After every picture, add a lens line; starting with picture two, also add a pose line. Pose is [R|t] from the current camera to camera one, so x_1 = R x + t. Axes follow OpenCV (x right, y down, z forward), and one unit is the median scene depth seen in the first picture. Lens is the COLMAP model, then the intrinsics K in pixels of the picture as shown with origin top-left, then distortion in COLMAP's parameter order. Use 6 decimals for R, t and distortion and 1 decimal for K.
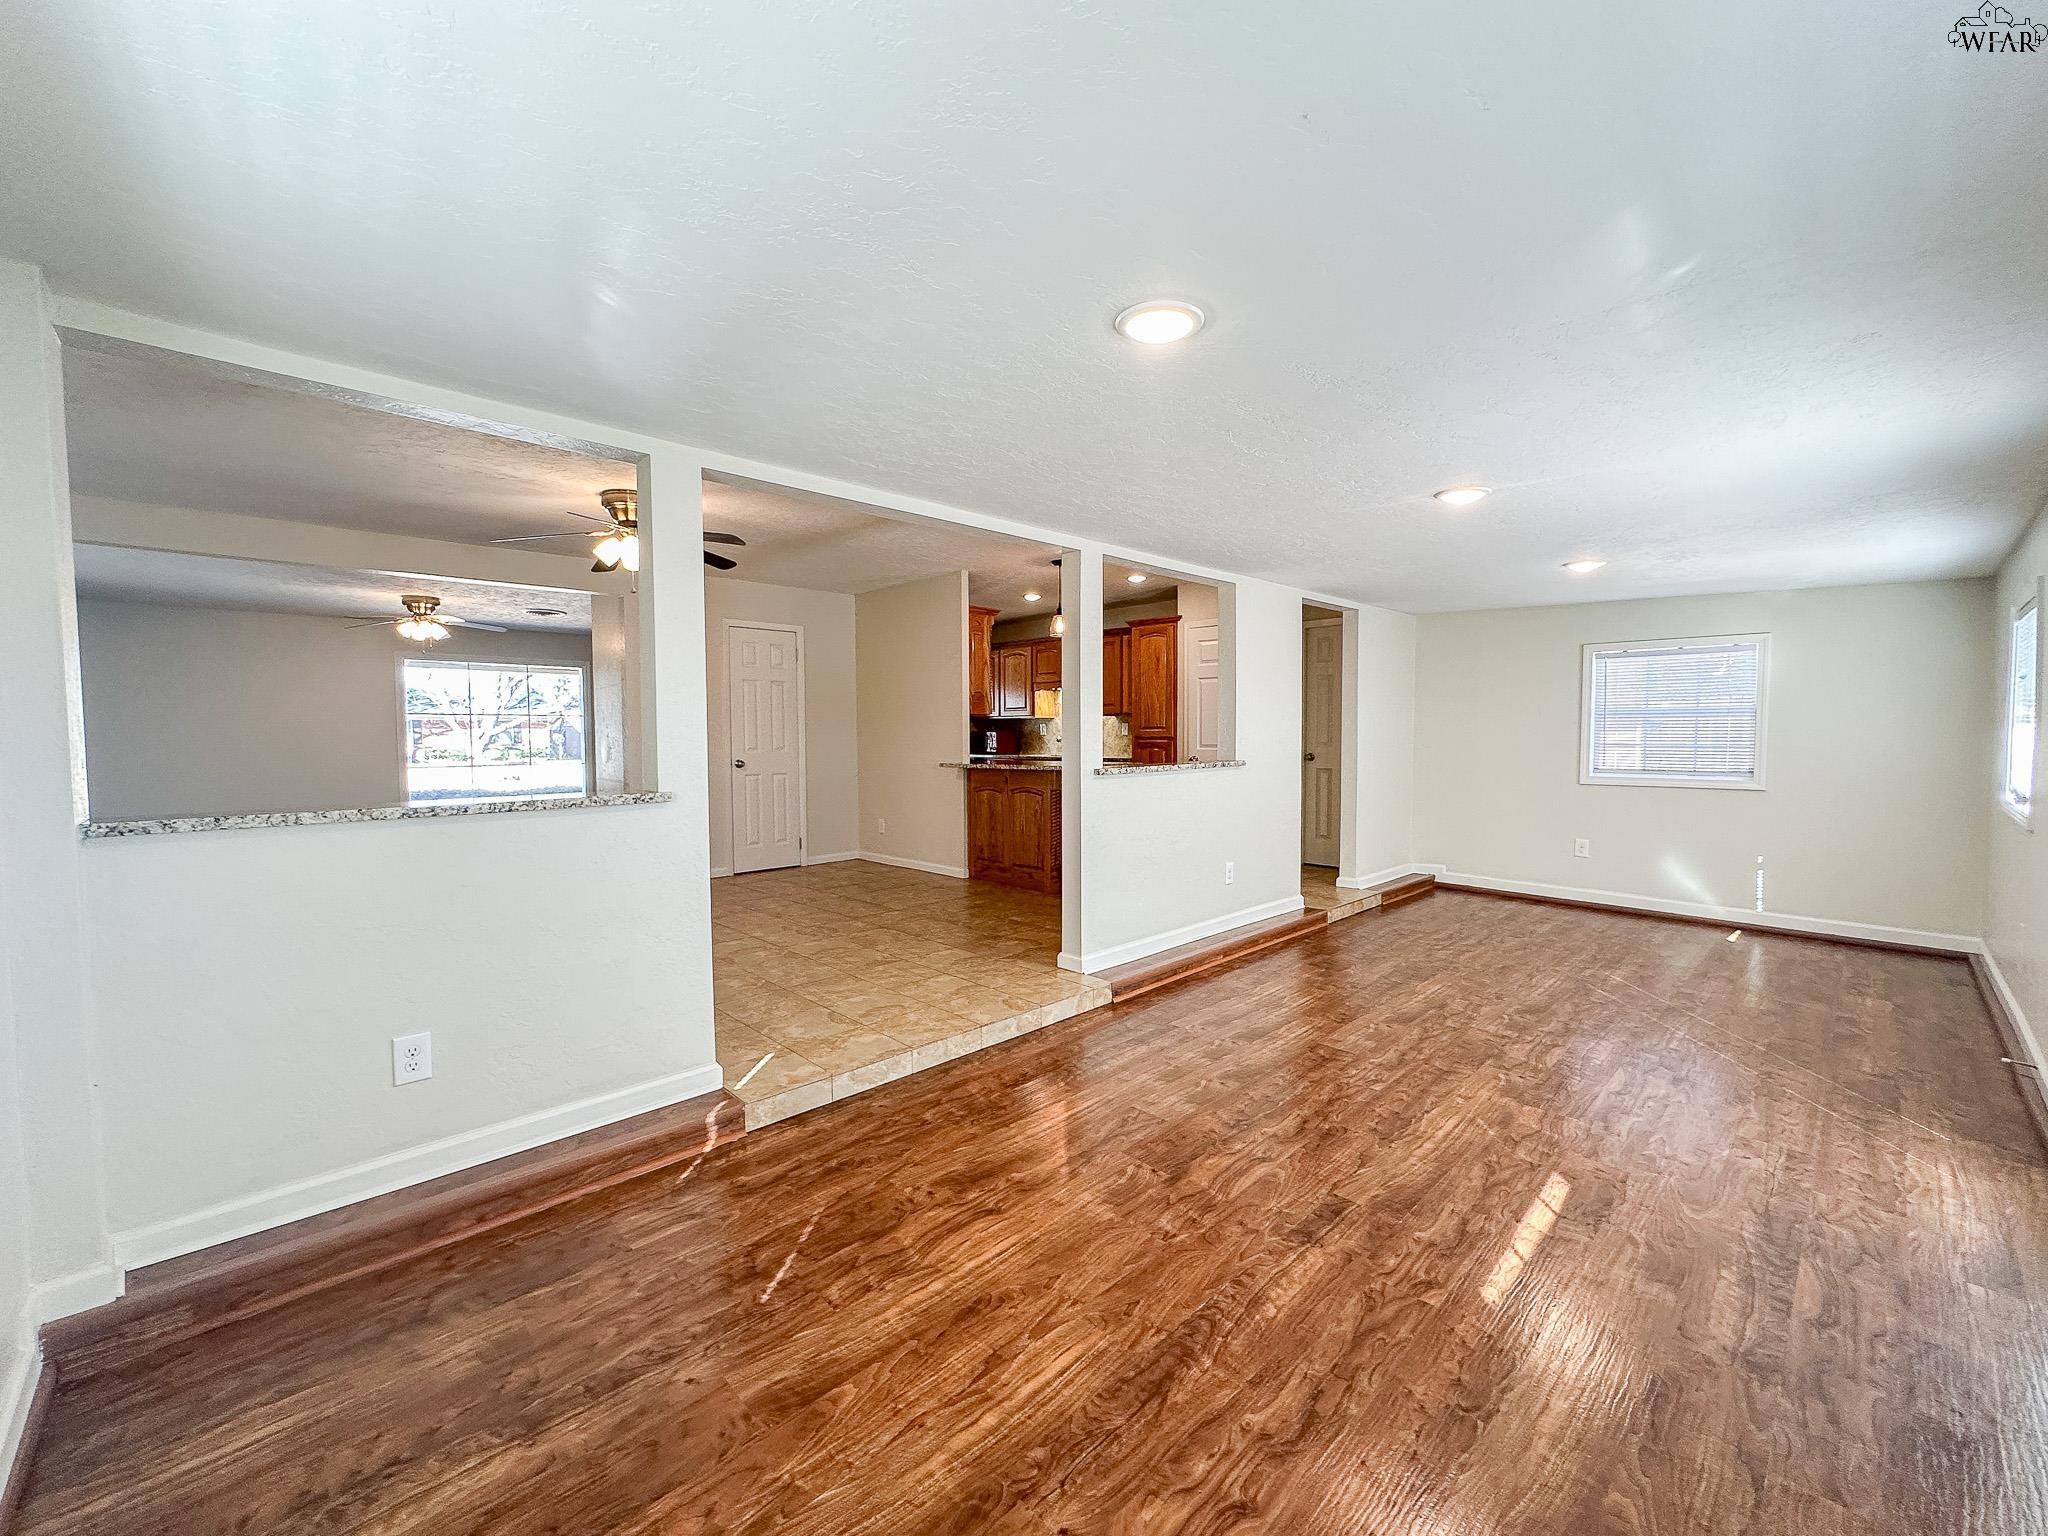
lens RADIAL K [[821.1, 0, 1017.0], [0, 821.1, 756.9], [0, 0, 1]] dist [-0.002453, 0.000650]
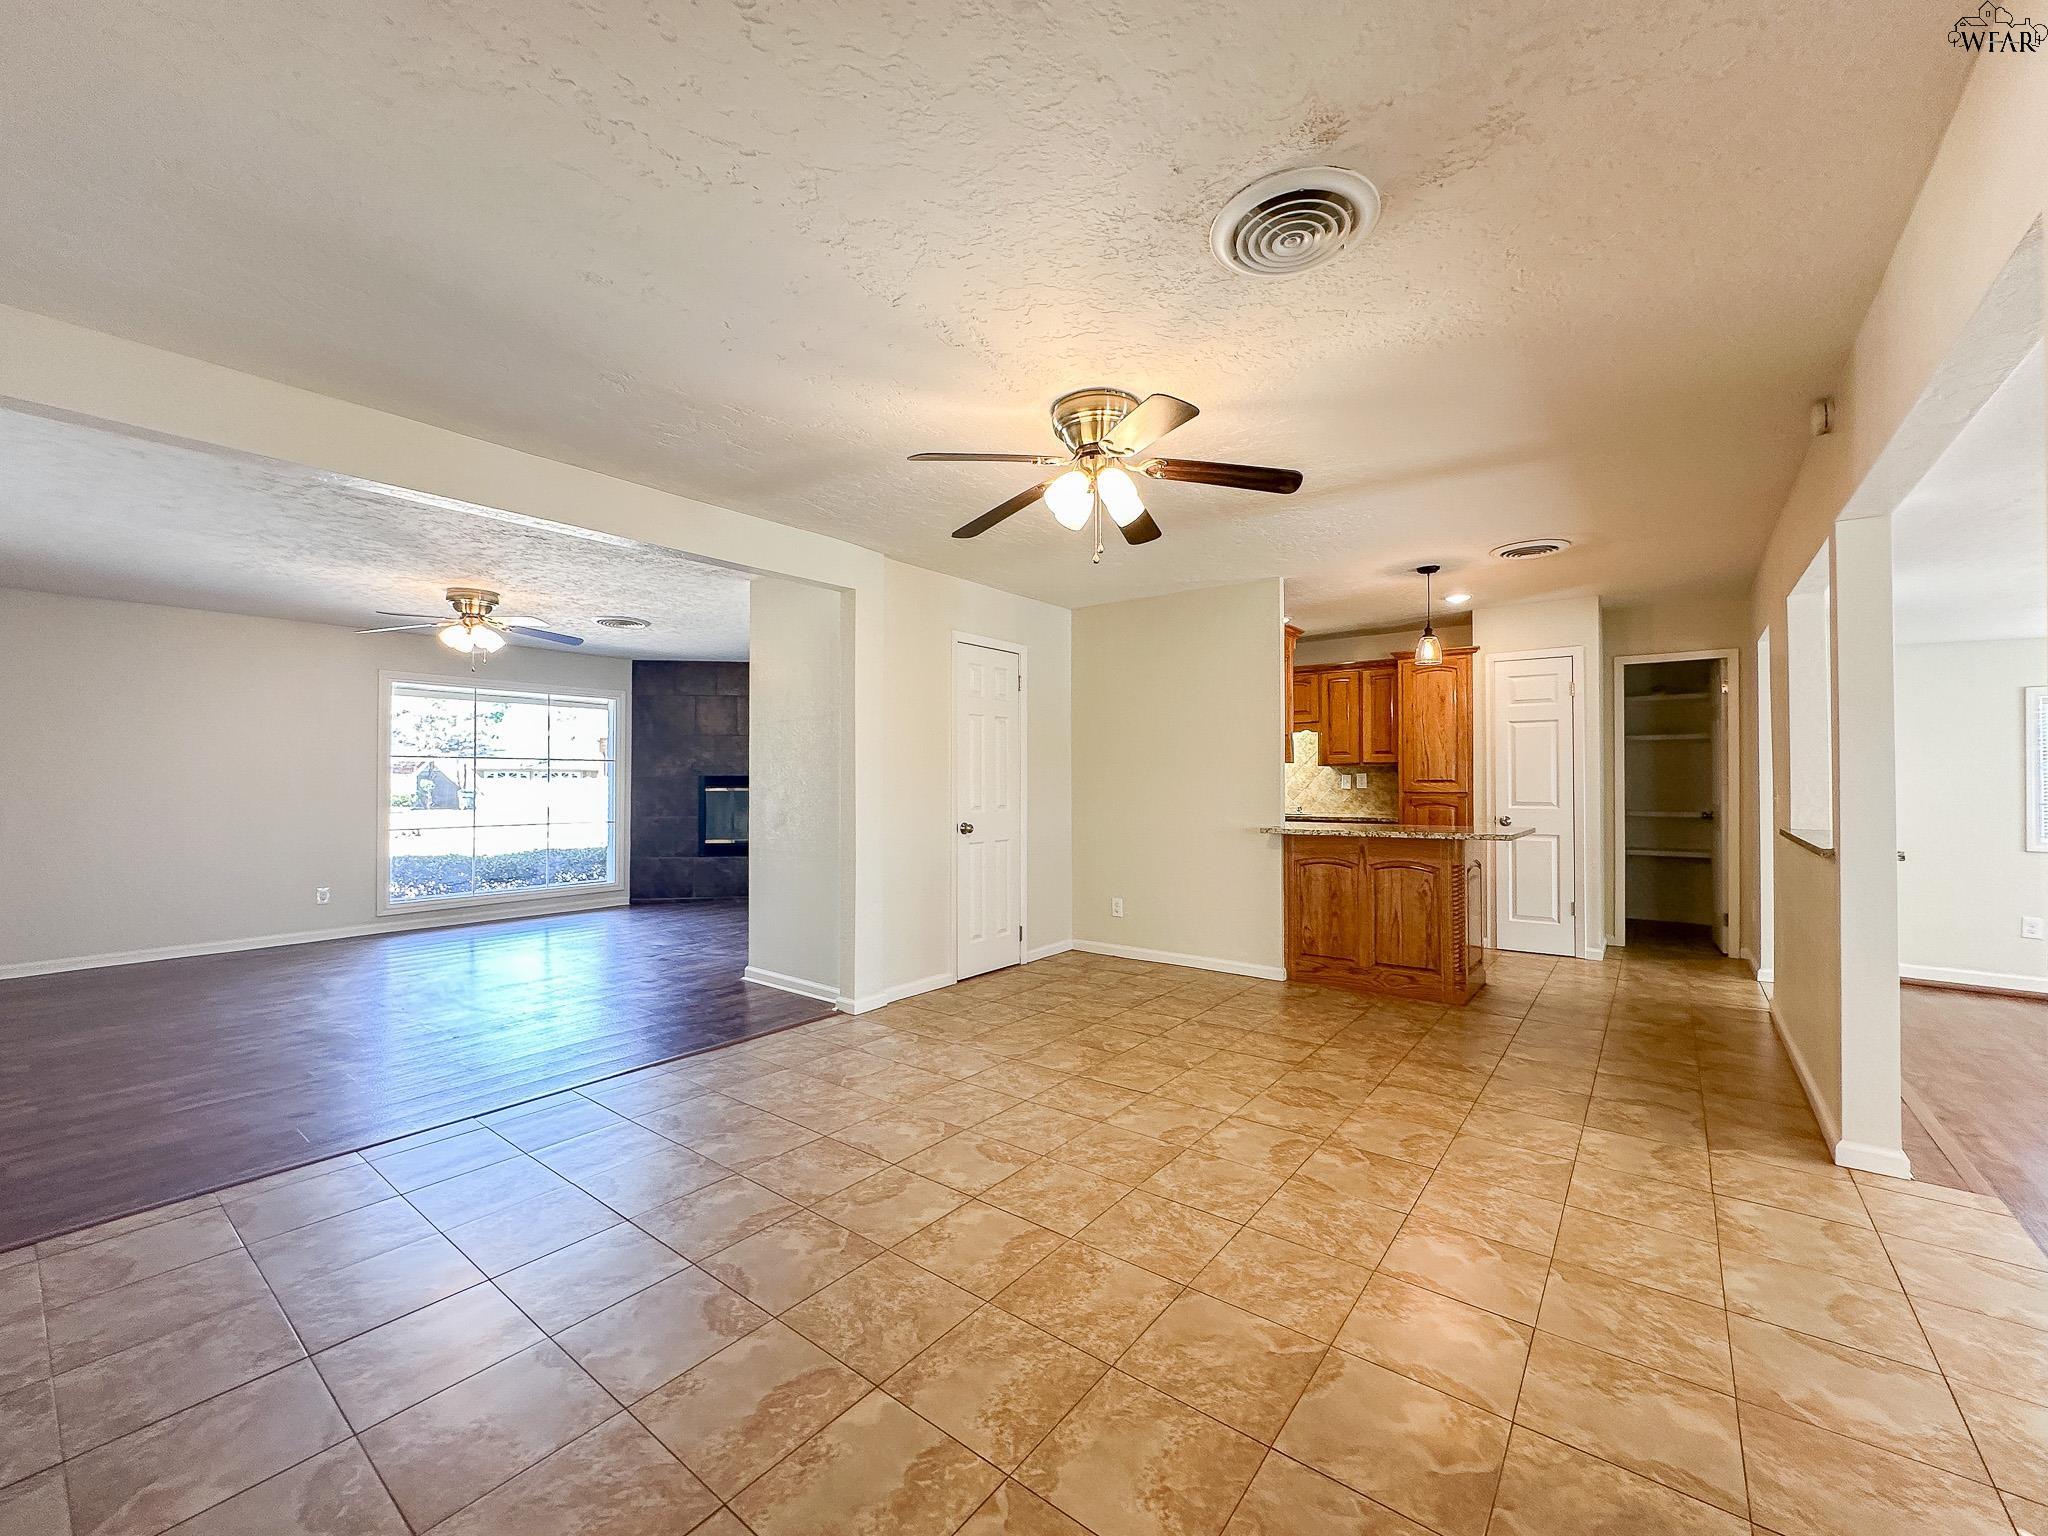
lens RADIAL K [[821.1, 0, 1024.4], [0, 821.1, 773.6], [0, 0, 1]] dist [-0.002453, 0.000650]
pose [[0.989889, 0.005458, 0.141737, -0.365645], [-0.000162, 0.999302, -0.037348, -0.012734], [-0.141842, 0.036948, 0.989200, 0.249152]]
